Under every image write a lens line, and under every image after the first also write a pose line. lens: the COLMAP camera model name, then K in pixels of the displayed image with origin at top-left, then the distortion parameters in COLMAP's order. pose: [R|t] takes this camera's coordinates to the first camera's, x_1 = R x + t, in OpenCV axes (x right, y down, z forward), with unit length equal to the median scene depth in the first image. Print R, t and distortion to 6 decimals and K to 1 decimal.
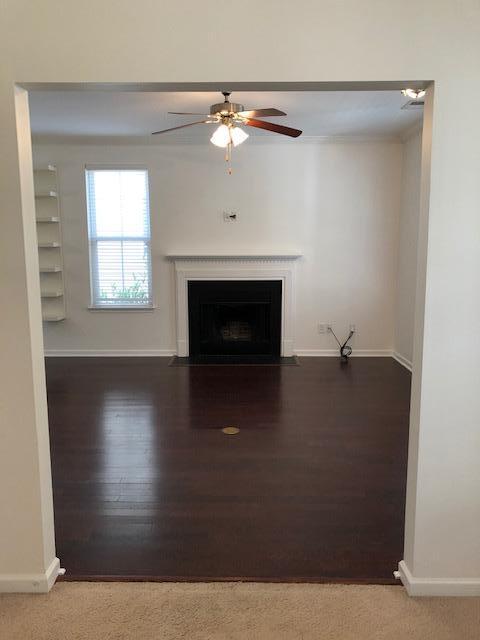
lens RADIAL K [[522.1, 0, 243.1], [0, 522.1, 317.4], [0, 0, 1]] dist [0.019023, -0.015280]
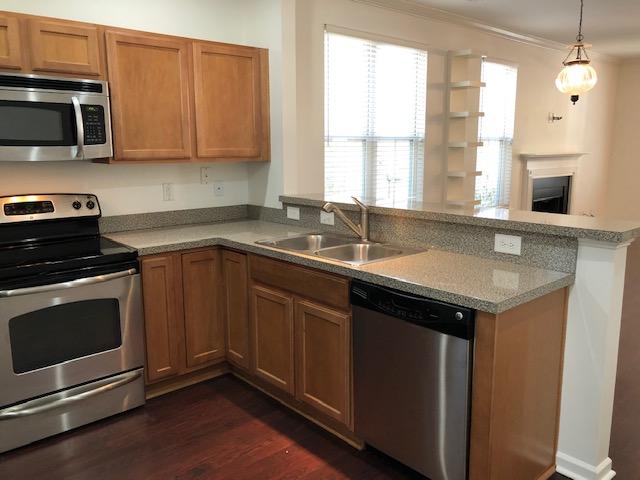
lens RADIAL K [[522.1, 0, 318.3], [0, 522.1, 236.8], [0, 0, 1]] dist [0.019023, -0.015280]
pose [[0.735735, -0.119406, 0.666660, -1.116480], [0.103660, 0.992591, 0.063383, -0.066287], [-0.669289, 0.022473, 0.742662, 0.514944]]
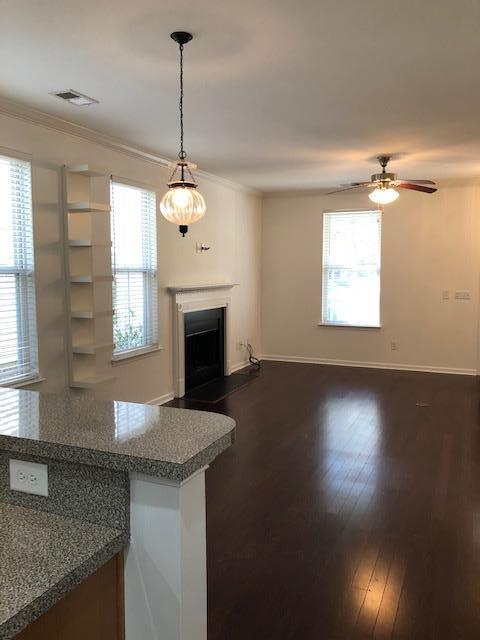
lens RADIAL K [[522.1, 0, 243.1], [0, 522.1, 317.4], [0, 0, 1]] dist [0.019023, -0.015280]
pose [[0.380786, -0.086628, 0.920596, -0.931230], [0.136439, 0.989968, 0.036721, -0.083115], [-0.914542, 0.111622, 0.388786, 0.531719]]
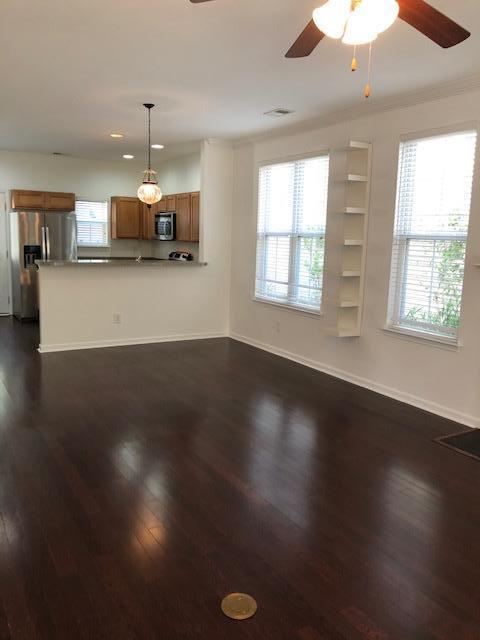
lens RADIAL K [[520.2, 0, 240.0], [0, 520.2, 320.0], [0, 0, 1]] dist [-0.001769, -0.007646]
pose [[0.522409, 0.153087, -0.838840, 0.223840], [-0.158656, 0.984024, 0.080776, -0.058788], [0.837805, 0.090889, 0.538351, 0.433752]]
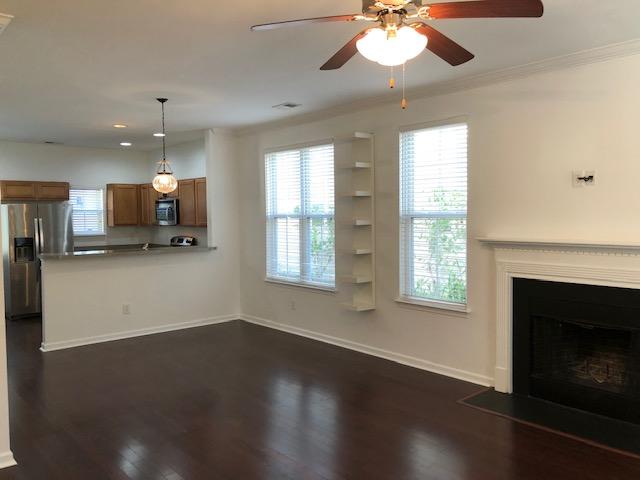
lens RADIAL K [[522.1, 0, 318.3], [0, 522.1, 236.8], [0, 0, 1]] dist [0.019023, -0.015280]
pose [[0.669855, 0.027778, -0.741972, 0.220496], [-0.103211, 0.993082, -0.056000, -0.059156], [0.735284, 0.114092, 0.668088, 0.369058]]
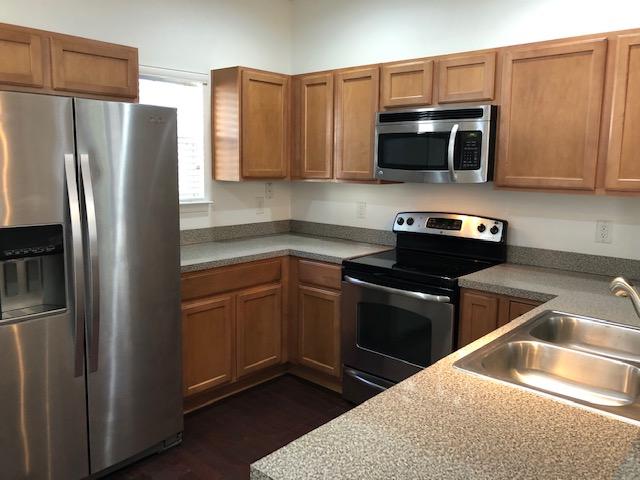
lens RADIAL K [[522.1, 0, 318.3], [0, 522.1, 236.8], [0, 0, 1]] dist [0.019023, -0.015280]
pose [[0.746593, 0.101443, -0.657501, -0.761467], [-0.110853, 0.993459, 0.027402, -0.075886], [0.655980, 0.052428, 0.752955, 0.548844]]
